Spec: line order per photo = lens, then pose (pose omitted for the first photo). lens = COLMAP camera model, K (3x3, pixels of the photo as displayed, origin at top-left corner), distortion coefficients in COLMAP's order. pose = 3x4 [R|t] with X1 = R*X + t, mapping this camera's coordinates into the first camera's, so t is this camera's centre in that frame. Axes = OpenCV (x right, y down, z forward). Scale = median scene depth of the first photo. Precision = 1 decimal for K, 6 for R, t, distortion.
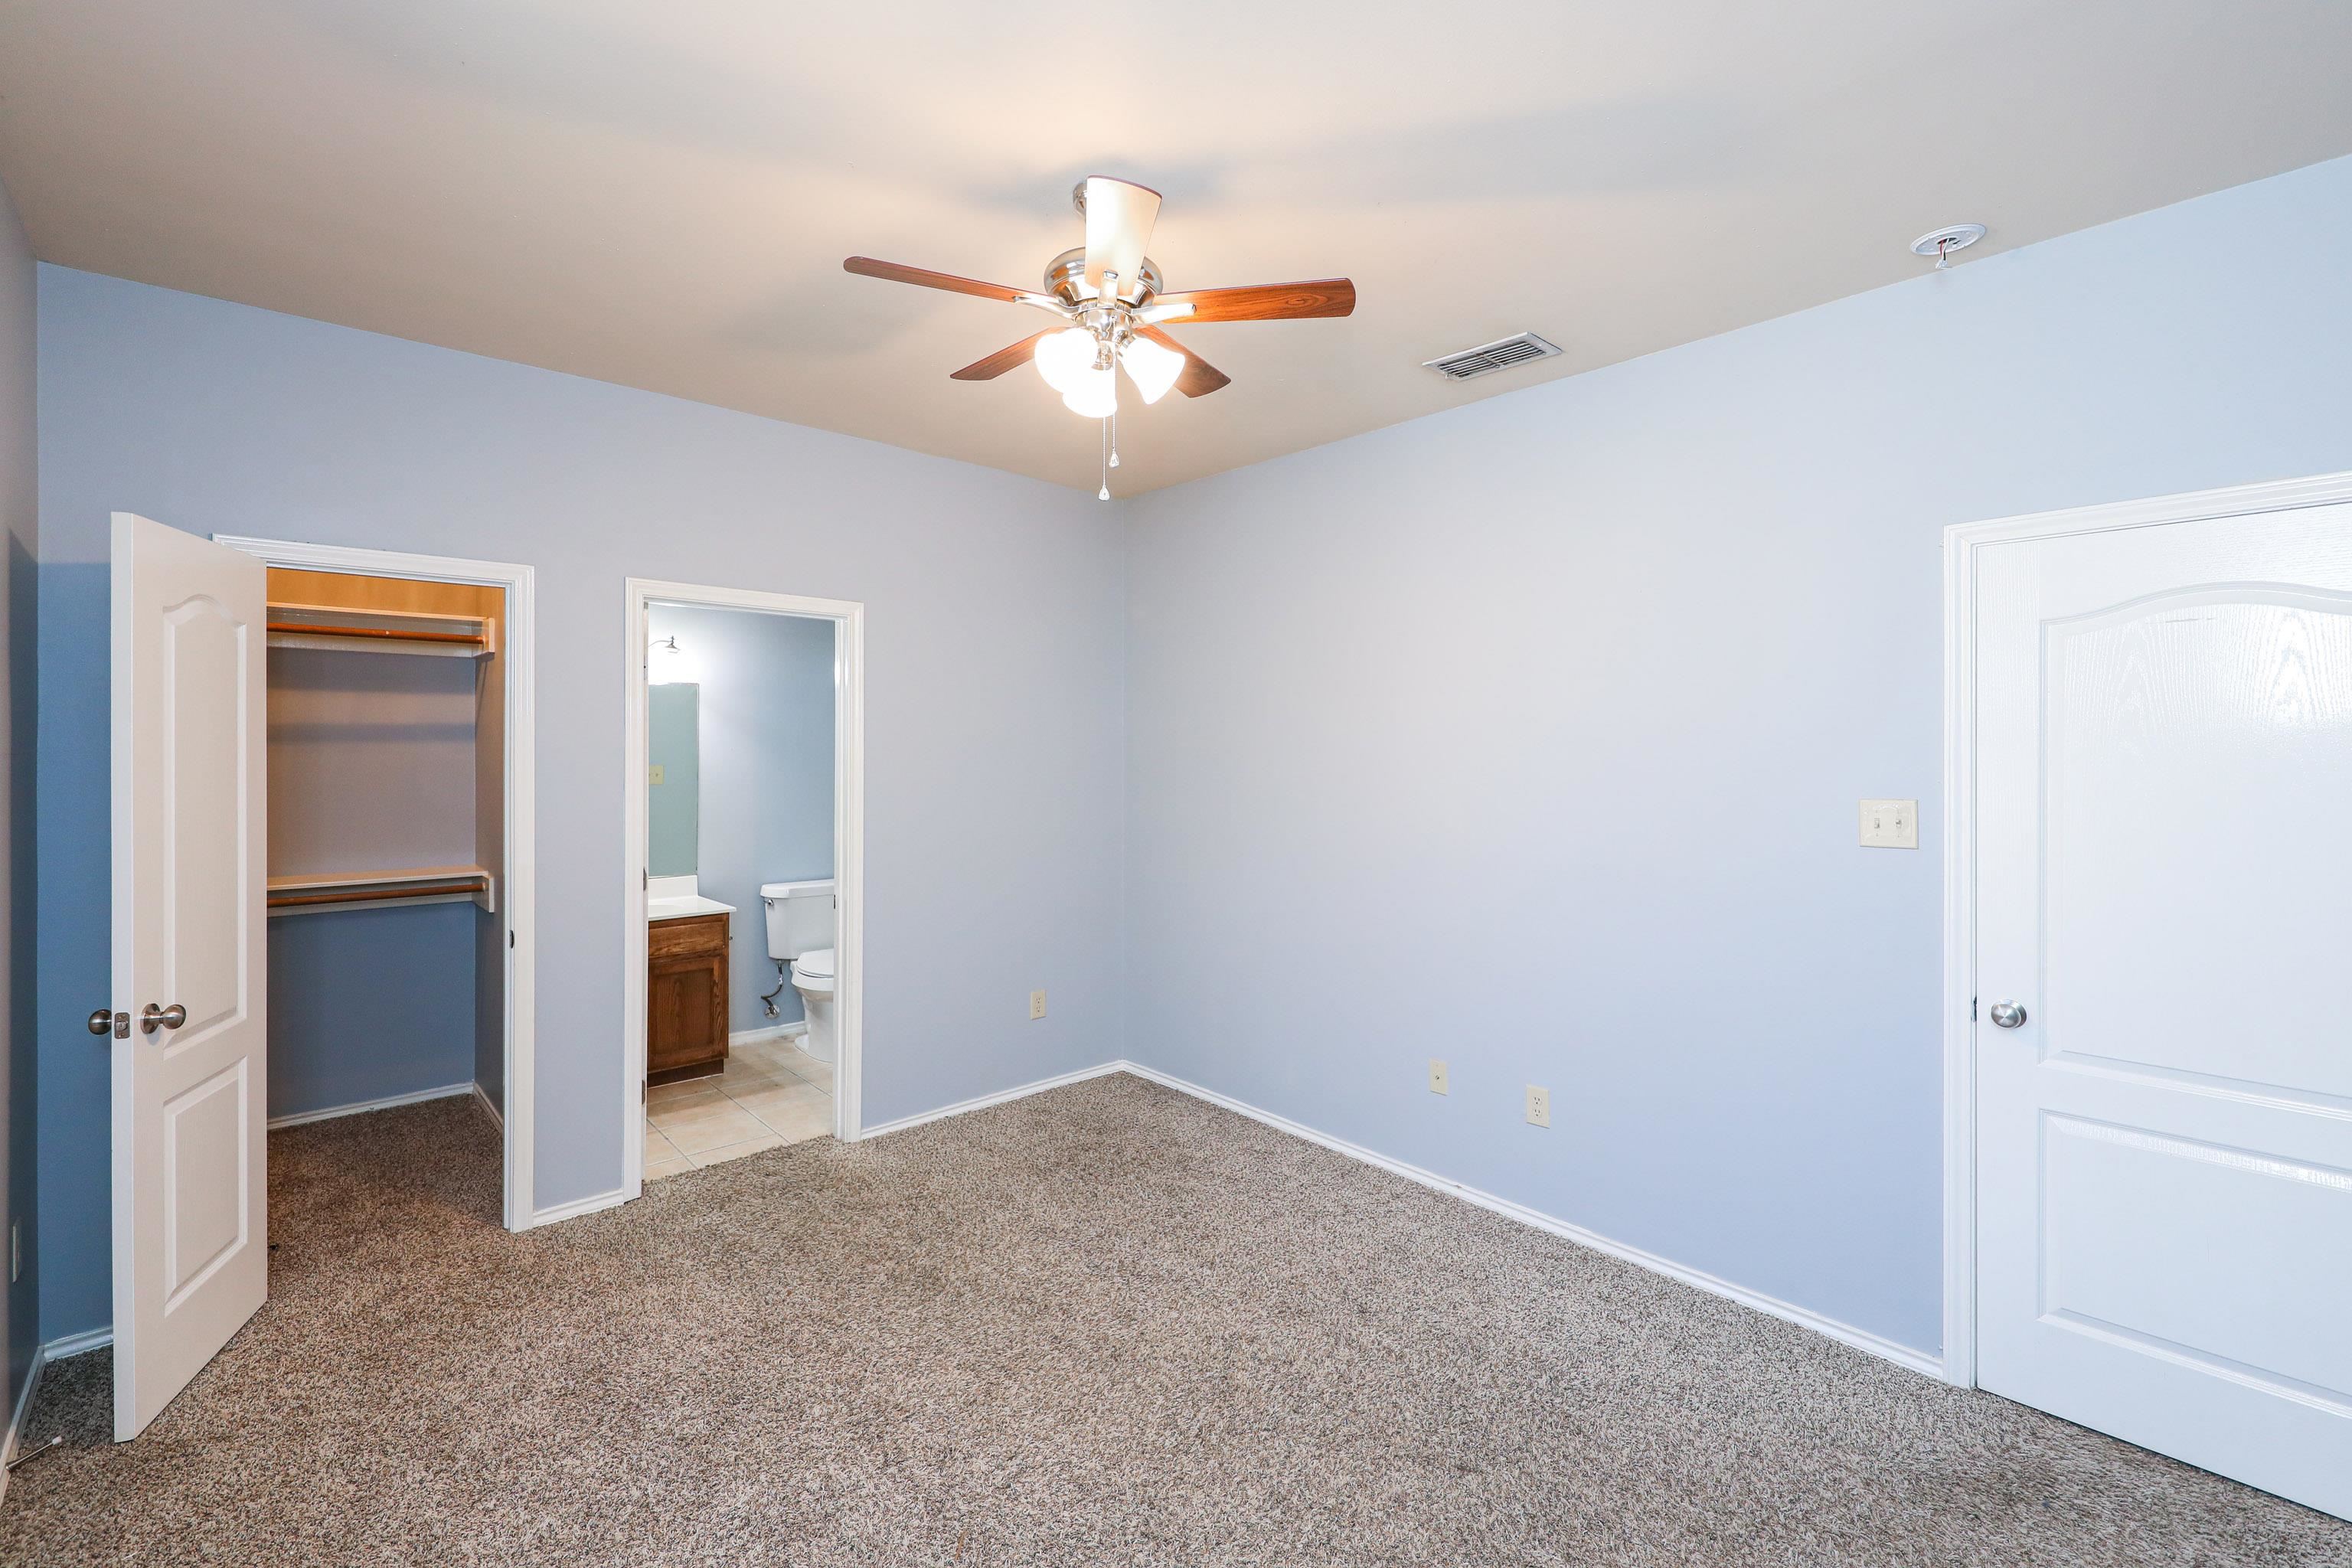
lens RADIAL K [[1036.3, 0, 1178.3], [0, 1036.3, 748.2], [0, 0, 1]] dist [-0.000364, -0.000149]
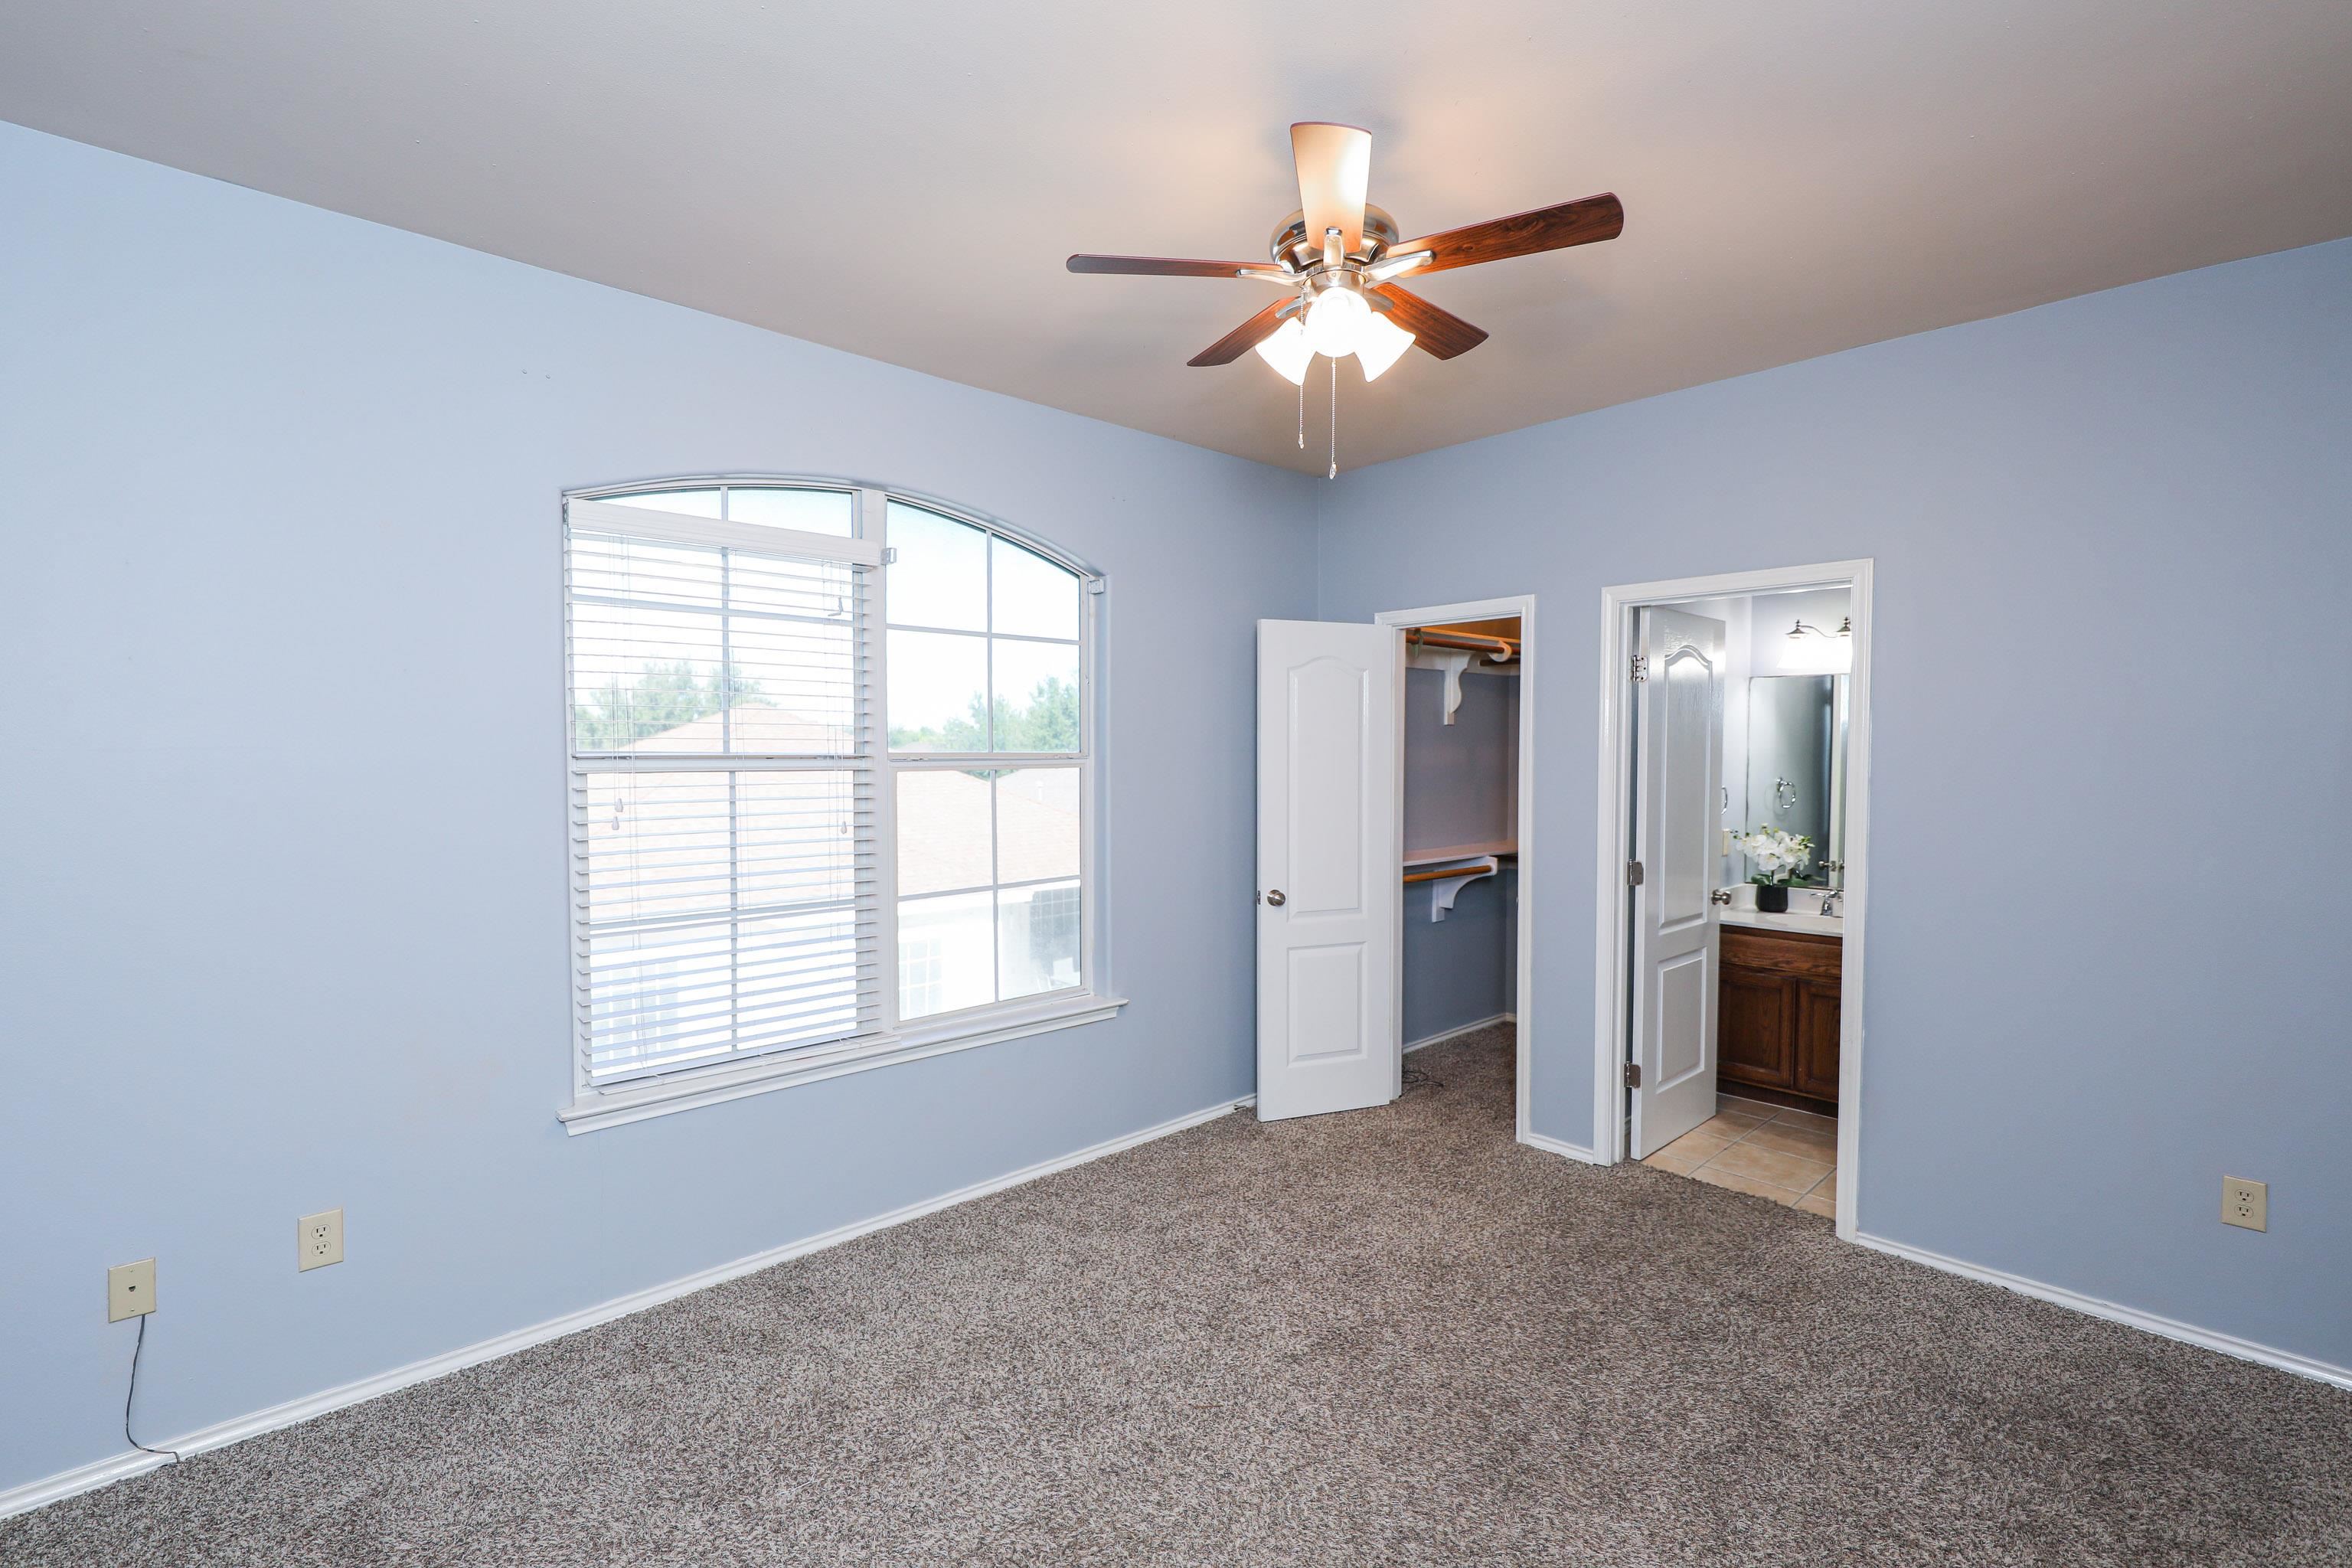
lens RADIAL K [[1083.4, 0, 1178.0], [0, 1083.4, 757.8], [0, 0, 1]] dist [0.000383, 0.000108]
pose [[0.020797, 0.018946, -0.999604, 0.587657], [-0.005414, 0.999808, 0.018837, -0.009599], [0.999769, 0.005020, 0.020895, 0.530227]]
